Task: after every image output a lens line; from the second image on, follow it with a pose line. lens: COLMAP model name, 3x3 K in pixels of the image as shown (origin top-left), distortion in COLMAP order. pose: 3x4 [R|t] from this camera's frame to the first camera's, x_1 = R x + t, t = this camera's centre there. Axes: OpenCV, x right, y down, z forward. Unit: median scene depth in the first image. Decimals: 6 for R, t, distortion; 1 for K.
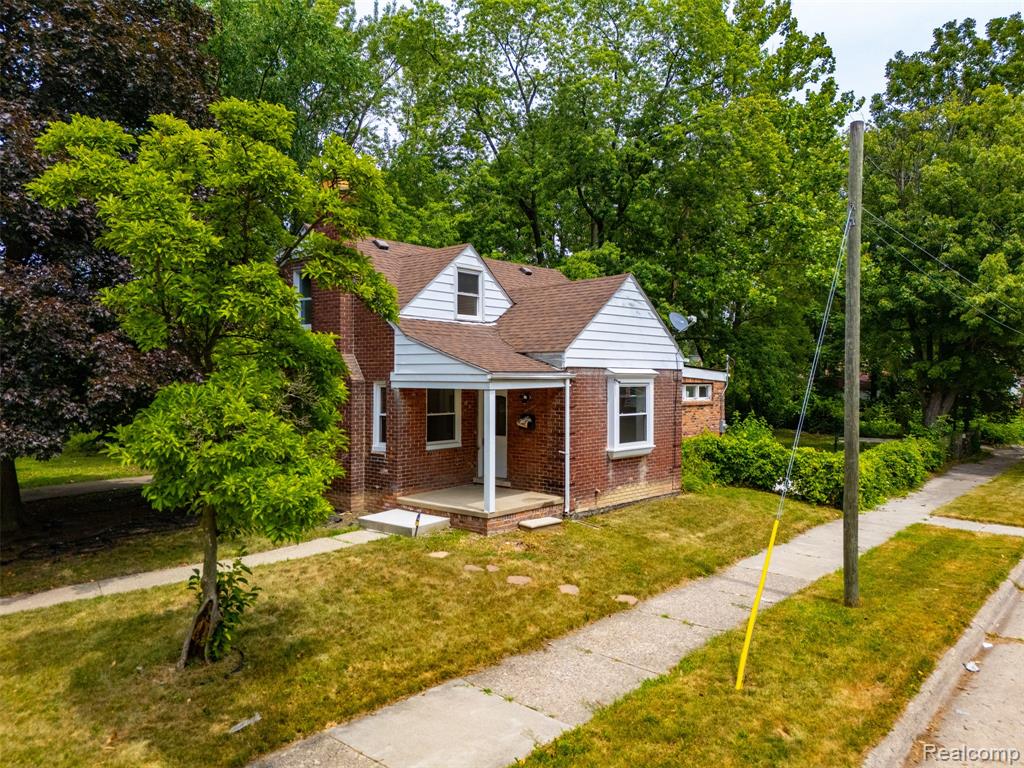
lens RADIAL K [[748.9, 0, 512.0], [0, 748.9, 384.0], [0, 0, 1]] dist [0.044944, -0.025689]
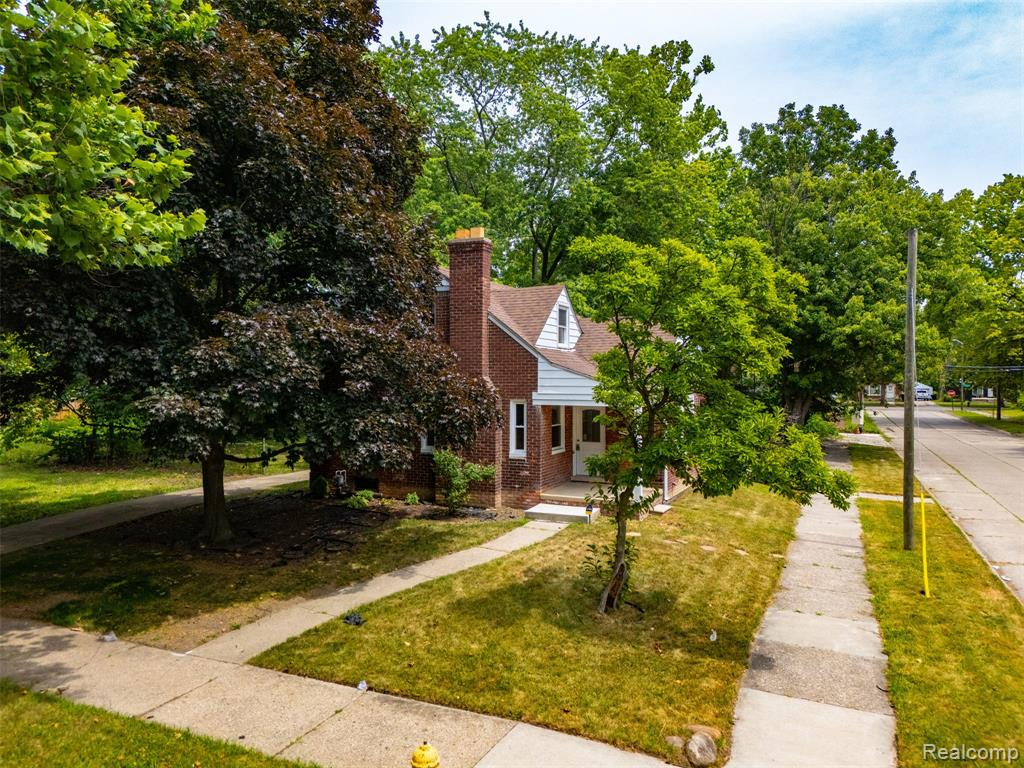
lens RADIAL K [[748.9, 0, 512.0], [0, 748.9, 384.0], [0, 0, 1]] dist [0.044944, -0.025689]
pose [[0.957645, -0.000914, 0.287950, -0.541861], [0.000761, 1.000000, 0.000644, -0.029596], [-0.287951, -0.000398, 0.957645, -0.159457]]
